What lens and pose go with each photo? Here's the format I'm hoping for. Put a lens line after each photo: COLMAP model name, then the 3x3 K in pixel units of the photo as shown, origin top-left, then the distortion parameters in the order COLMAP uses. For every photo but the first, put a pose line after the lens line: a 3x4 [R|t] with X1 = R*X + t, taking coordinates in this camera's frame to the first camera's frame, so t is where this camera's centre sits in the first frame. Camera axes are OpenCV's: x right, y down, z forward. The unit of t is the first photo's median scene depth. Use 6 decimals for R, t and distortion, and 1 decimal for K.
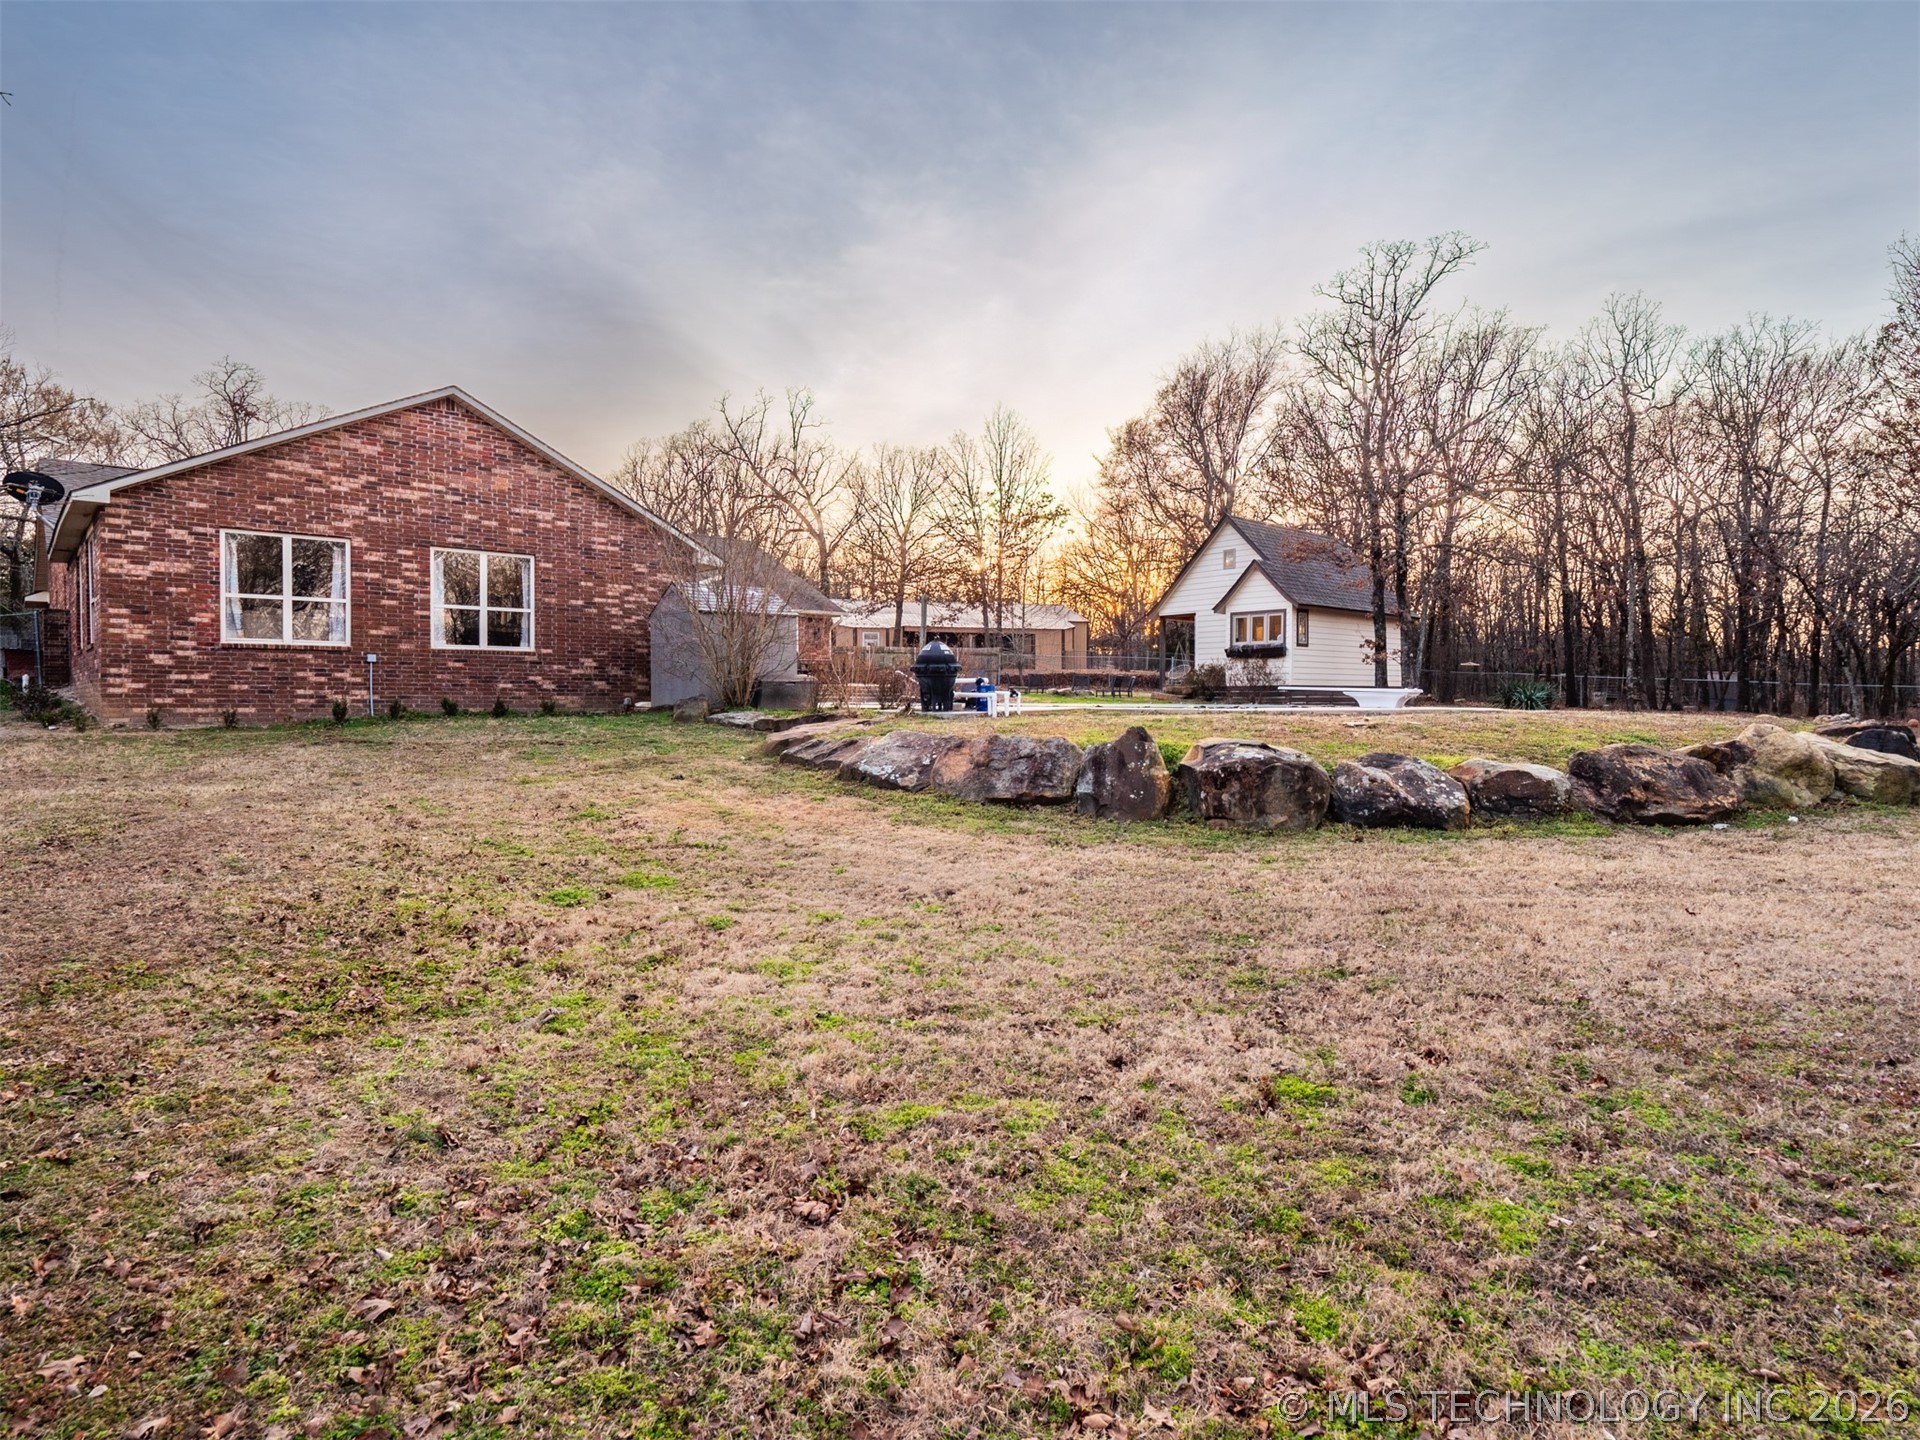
lens RADIAL K [[966.0, 0, 967.9], [0, 966.0, 718.2], [0, 0, 1]] dist [-0.021003, -0.000255]
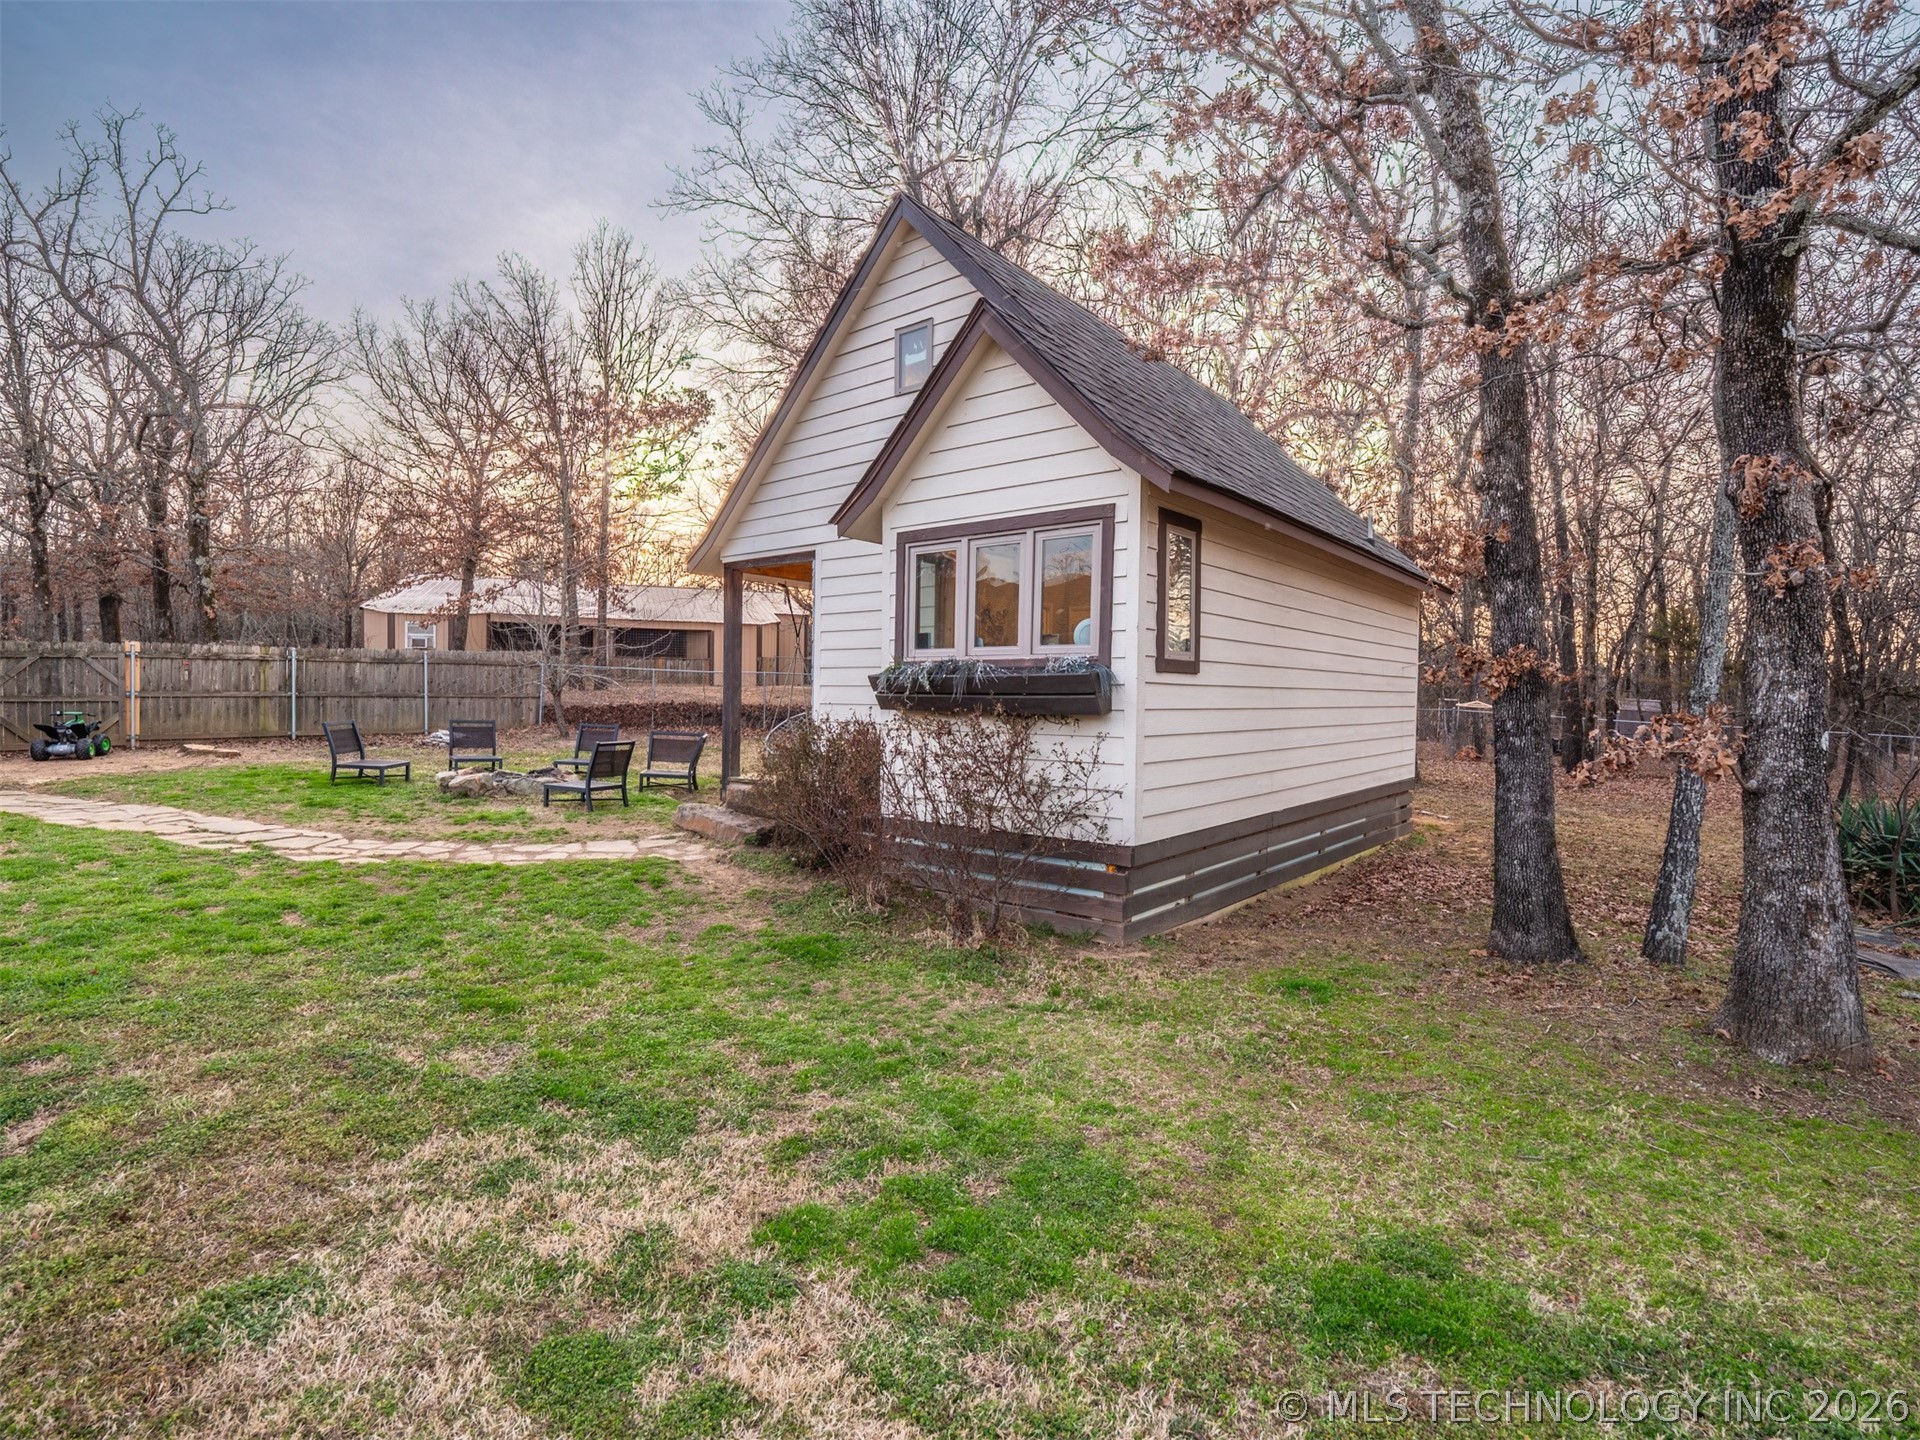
lens RADIAL K [[966.0, 0, 967.9], [0, 966.0, 718.2], [0, 0, 1]] dist [-0.021003, -0.000255]
pose [[0.978170, 0.005927, 0.207722, 0.242615], [-0.004753, 0.999970, -0.006151, -0.060097], [-0.207752, 0.005029, 0.978169, 0.761654]]
